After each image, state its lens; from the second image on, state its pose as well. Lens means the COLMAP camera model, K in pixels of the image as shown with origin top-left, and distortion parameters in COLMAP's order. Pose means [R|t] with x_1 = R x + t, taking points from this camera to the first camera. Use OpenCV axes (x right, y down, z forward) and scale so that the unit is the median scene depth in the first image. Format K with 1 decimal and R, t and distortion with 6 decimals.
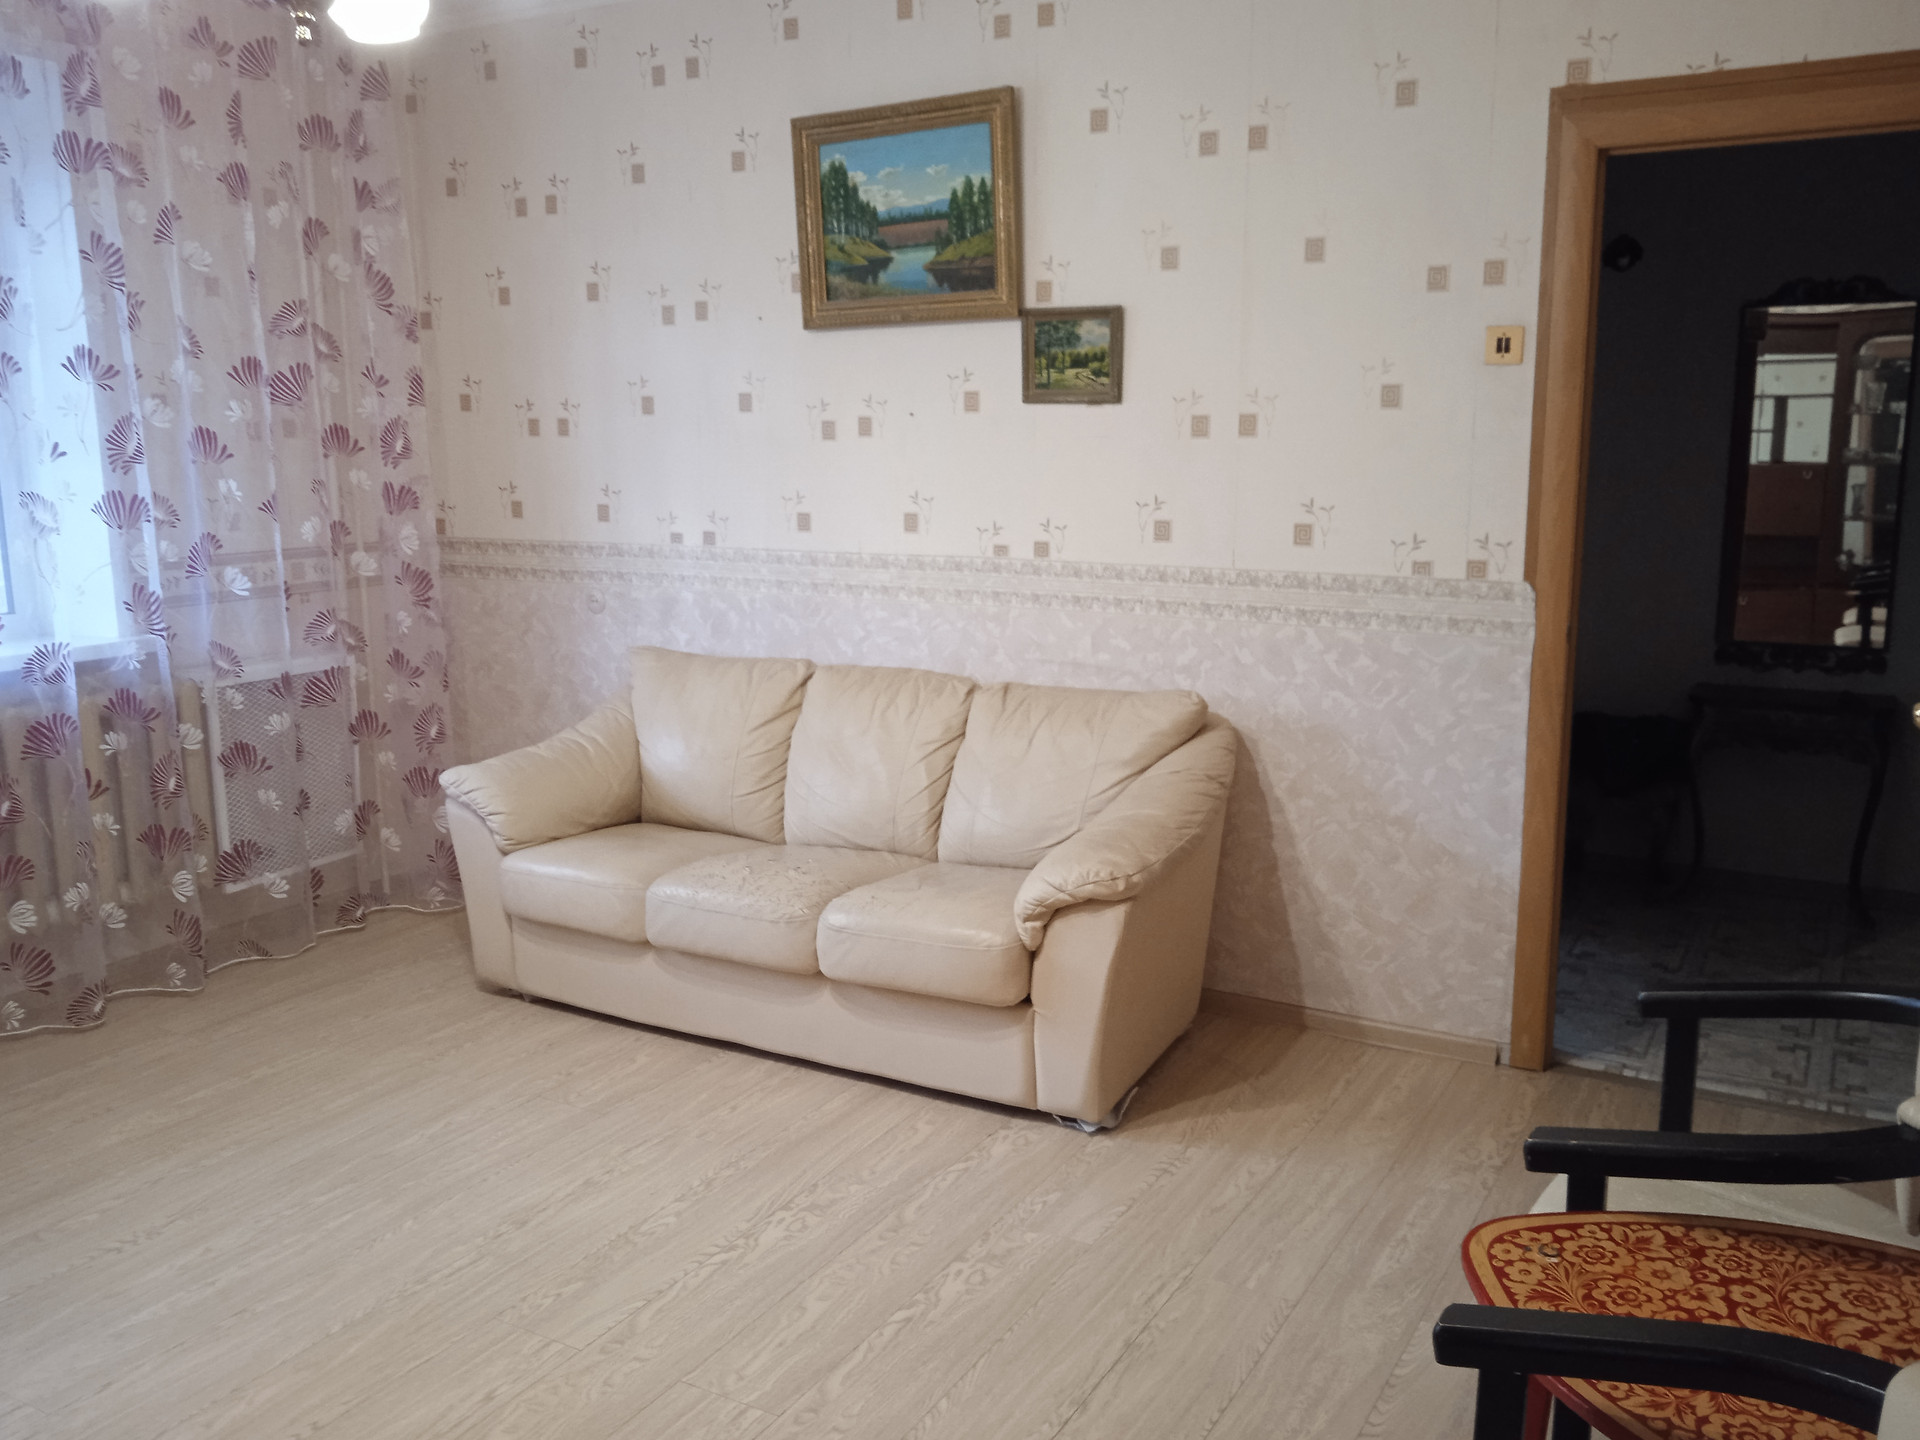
lens RADIAL K [[1595.8, 0, 958.8], [0, 1595.8, 716.8], [0, 0, 1]] dist [0.044448, -0.032231]
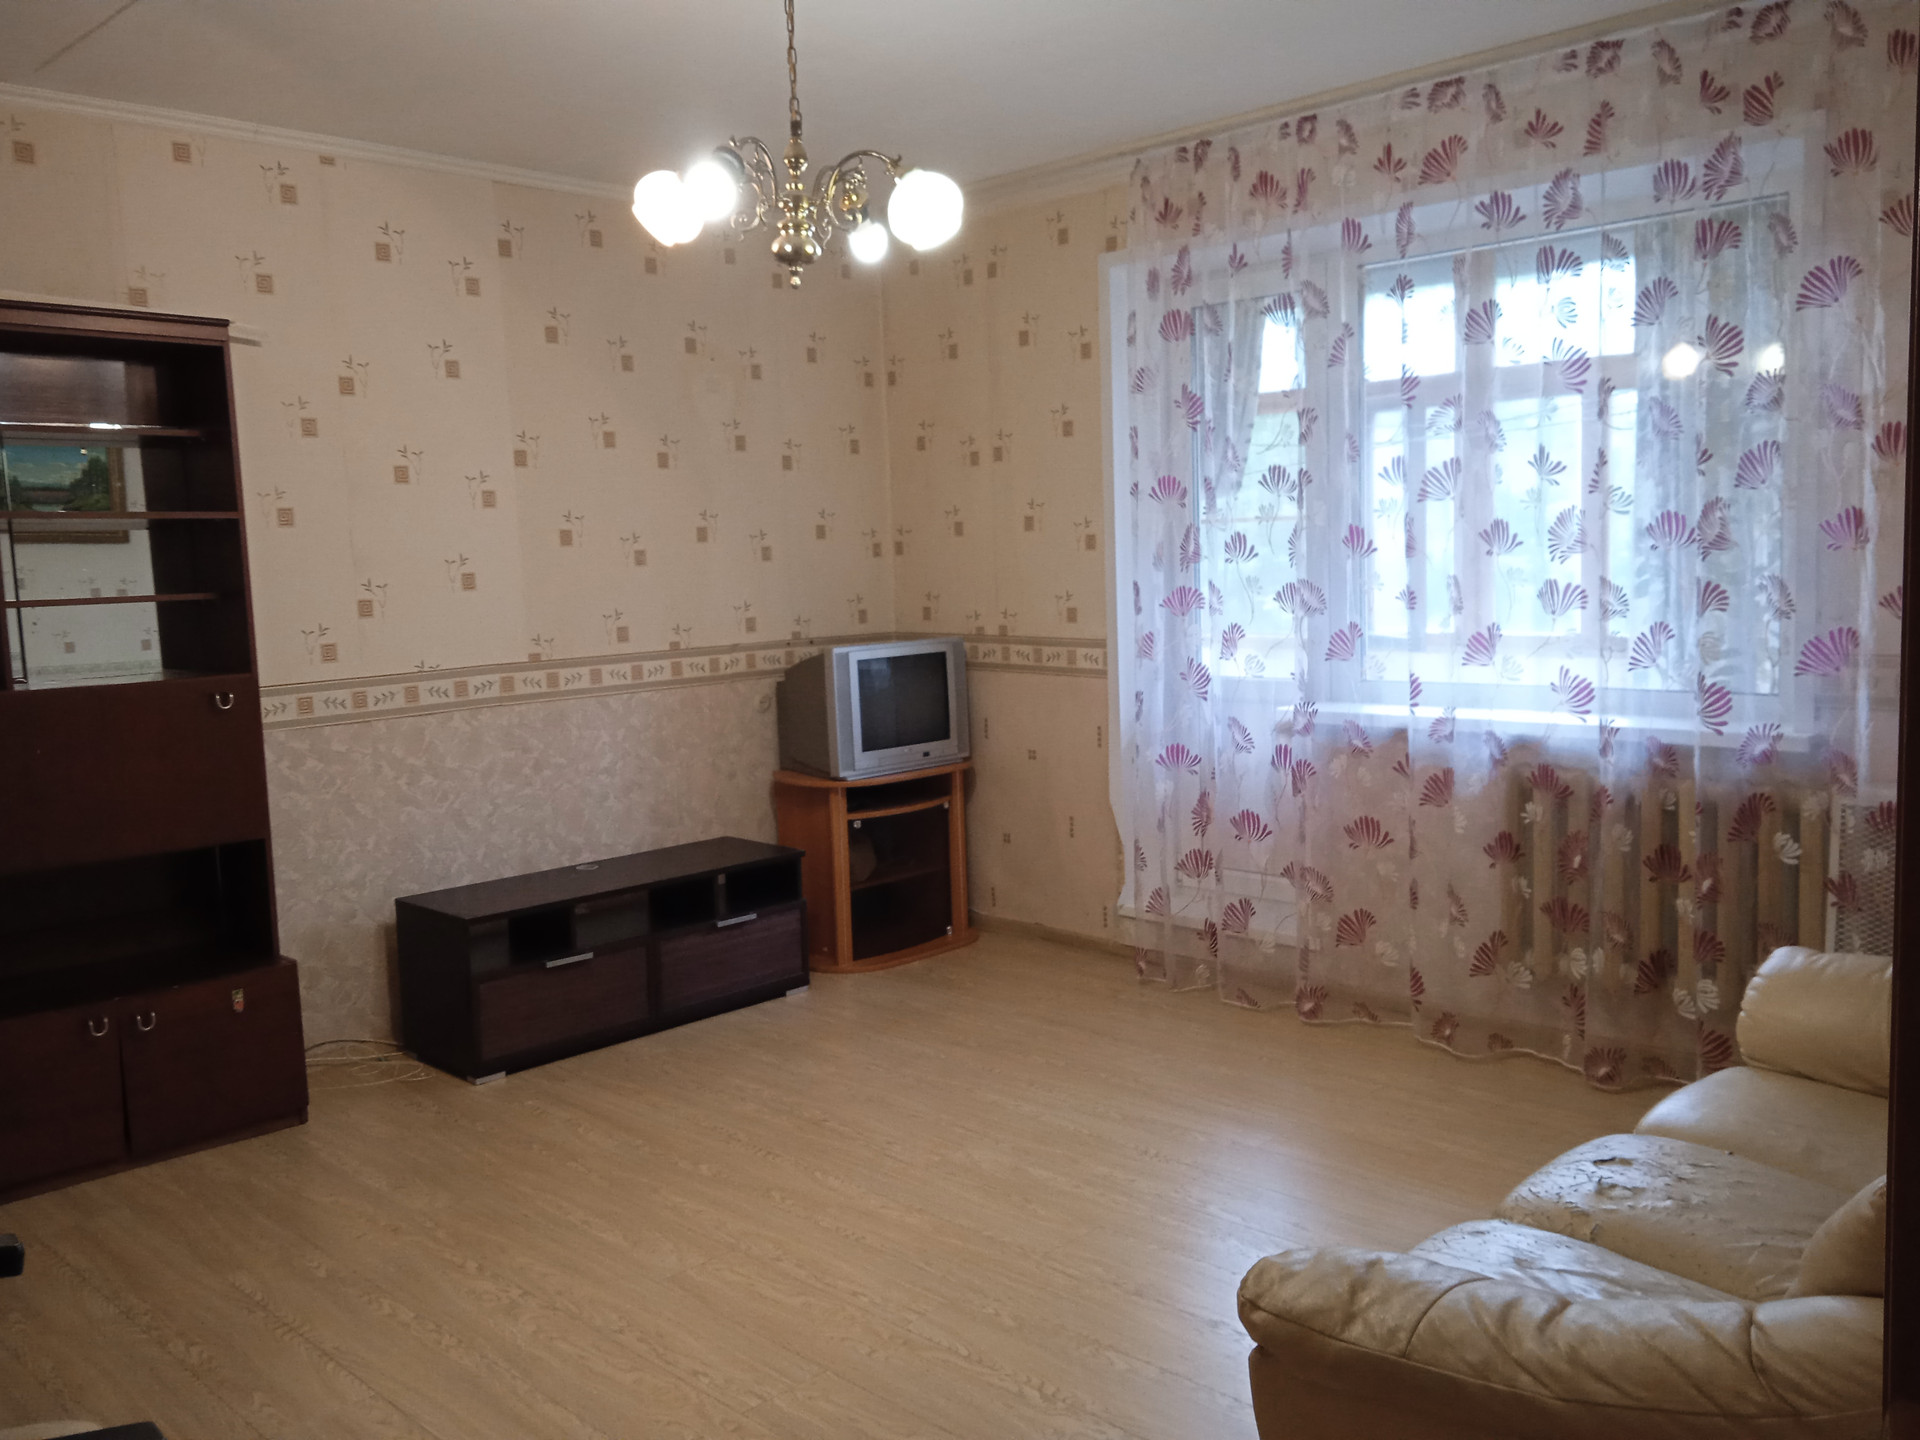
lens RADIAL K [[1595.8, 0, 964.6], [0, 1595.8, 712.3], [0, 0, 1]] dist [0.044448, -0.032231]
pose [[-0.261392, 0.115312, -0.958320, 0.626347], [-0.130333, 0.979529, 0.153414, -0.175230], [0.956393, 0.165002, -0.241012, 0.954248]]
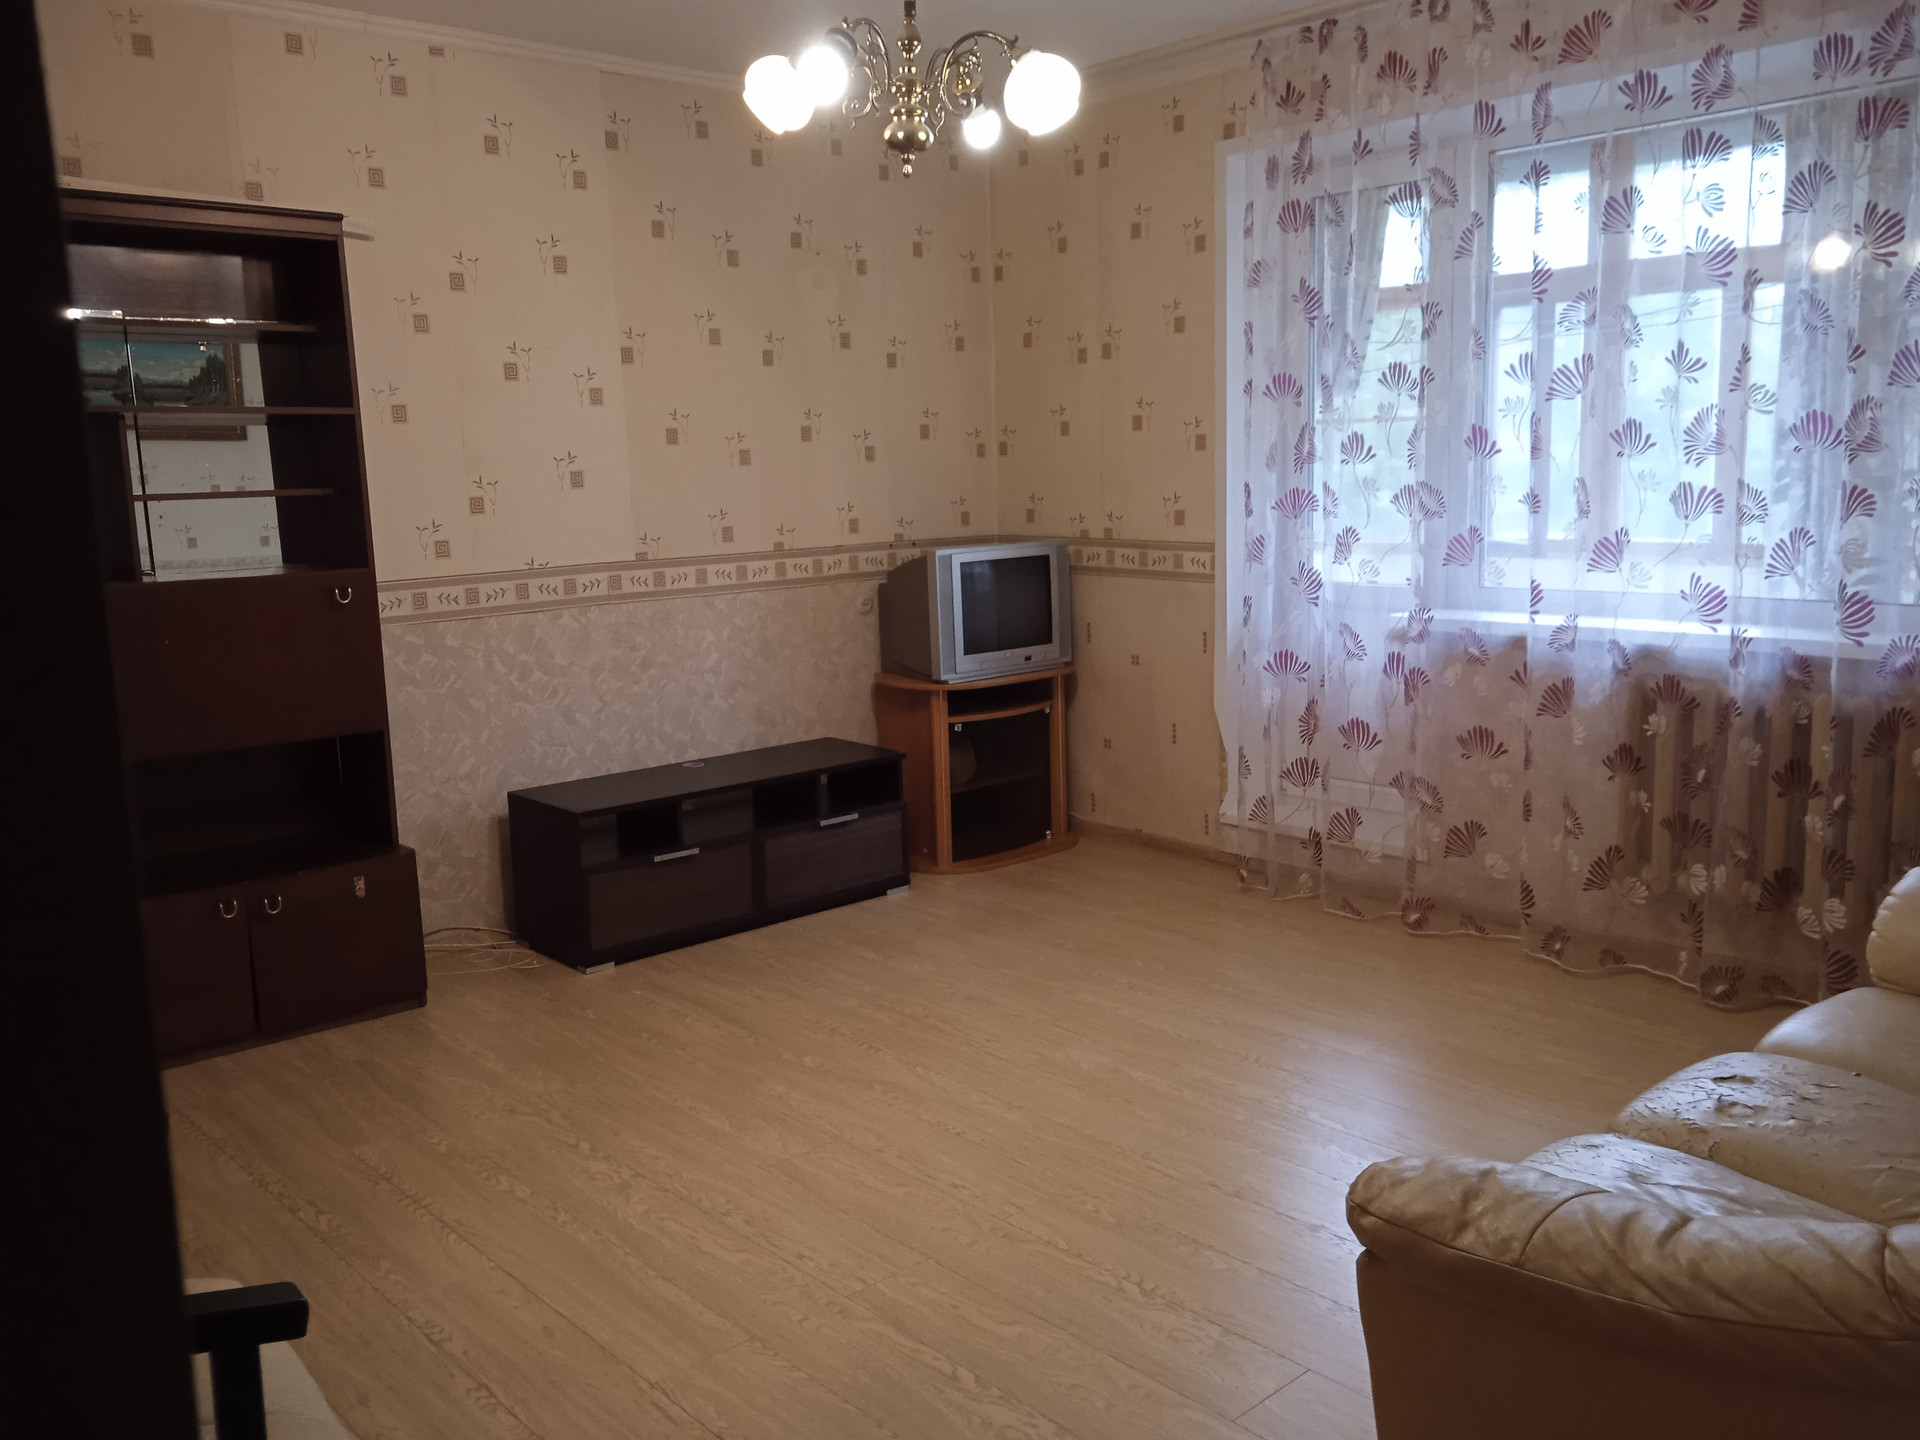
lens RADIAL K [[1595.8, 0, 959.6], [0, 1595.8, 713.5], [0, 0, 1]] dist [0.044448, -0.032231]
pose [[-0.320084, 0.166726, -0.932603, 0.622889], [-0.131991, 0.966945, 0.218166, -0.169315], [0.938150, 0.192926, -0.287497, 0.944534]]
